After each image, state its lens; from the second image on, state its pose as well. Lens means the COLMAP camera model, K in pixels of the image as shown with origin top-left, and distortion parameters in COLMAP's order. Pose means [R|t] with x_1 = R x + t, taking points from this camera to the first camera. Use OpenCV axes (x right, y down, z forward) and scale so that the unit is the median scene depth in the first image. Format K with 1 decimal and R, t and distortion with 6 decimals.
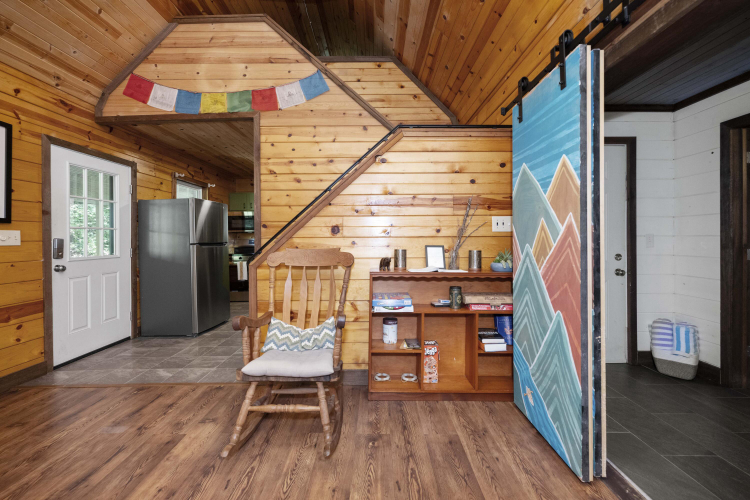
lens RADIAL K [[311.2, 0, 375.7], [0, 311.2, 237.5], [0, 0, 1]] dist [-0.002701, 0.000676]
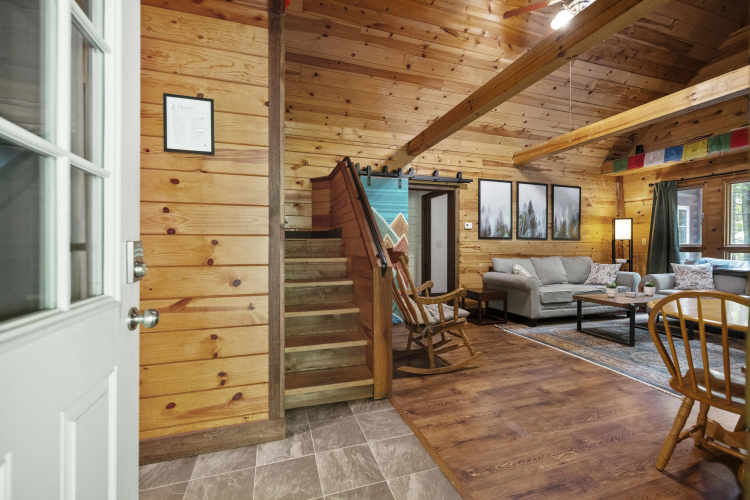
lens RADIAL K [[311.2, 0, 372.0], [0, 311.2, 249.2], [0, 0, 1]] dist [-0.002701, 0.000676]
pose [[-0.305847, -0.004187, 0.952071, -1.123694], [-0.000687, 0.999991, 0.004177, 0.028690], [-0.952080, 0.000623, -0.305847, 1.192832]]
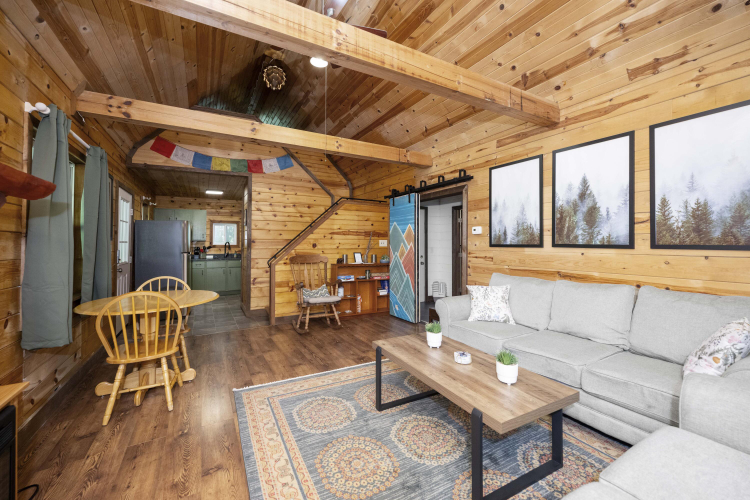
lens RADIAL K [[299.9, 0, 376.2], [0, 299.9, 240.3], [0, 0, 1]] dist [-0.001083, 0.000598]
pose [[0.866160, 0.011860, 0.499627, -0.693219], [-0.006215, 0.999897, -0.012961, -0.032193], [-0.499729, 0.008121, 0.866144, -0.842465]]
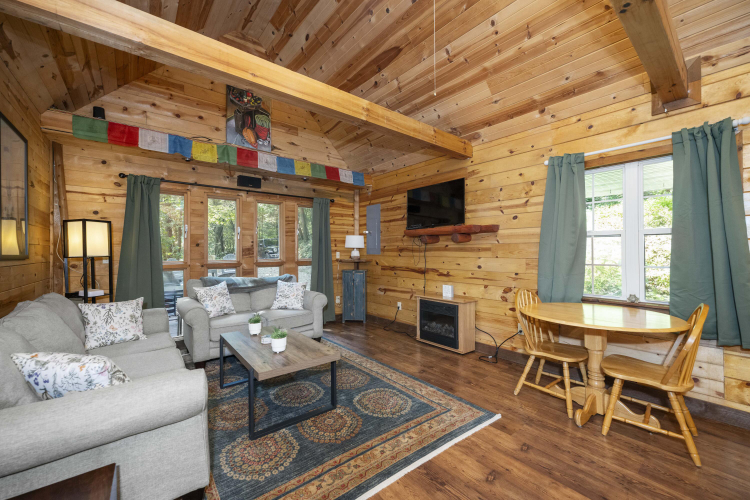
lens RADIAL K [[299.9, 0, 373.4], [0, 299.9, 249.5], [0, 0, 1]] dist [-0.001083, 0.000598]
pose [[-0.775281, 0.010154, -0.631535, 0.165803], [0.014095, 0.999900, -0.001225, -0.035364], [0.631459, -0.009851, -0.775347, 0.591377]]
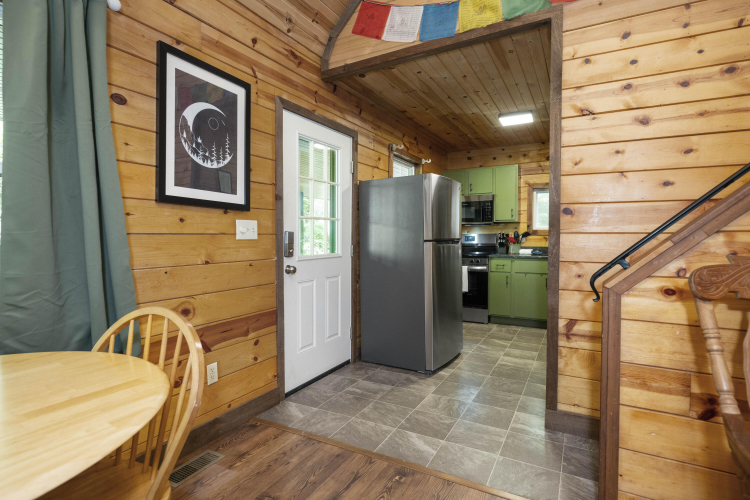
lens RADIAL K [[386.4, 0, 370.4], [0, 386.4, 242.9], [0, 0, 1]] dist [0.000858, -0.000439]
pose [[0.875656, 0.019610, -0.482538, -0.387726], [-0.007606, 0.999611, 0.026819, 0.005059], [0.482876, -0.019814, 0.875465, 0.258891]]
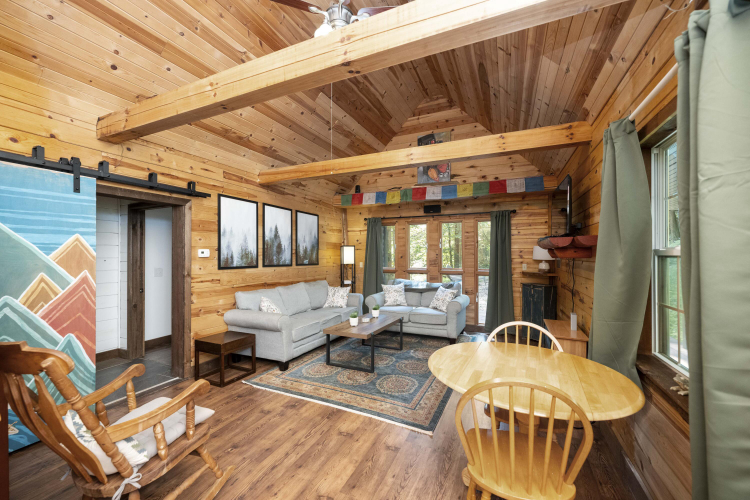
lens RADIAL K [[299.9, 0, 373.4], [0, 299.9, 251.2], [0, 0, 1]] dist [-0.001083, 0.000598]
pose [[-0.909945, 0.015804, 0.414428, -0.814167], [0.008865, 0.999787, -0.018662, -0.076568], [-0.414634, -0.013308, -0.909891, 1.010112]]
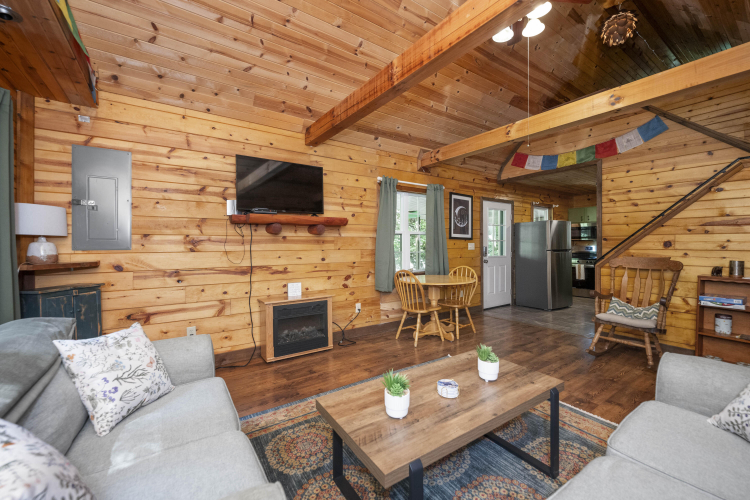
lens RADIAL K [[311.2, 0, 373.6], [0, 311.2, 243.6], [0, 0, 1]] dist [-0.002701, 0.000676]
pose [[0.572048, 0.008526, -0.820176, 0.229688], [-0.000349, 0.999948, 0.010151, -0.036888], [0.820220, -0.005521, 0.572022, -0.773221]]
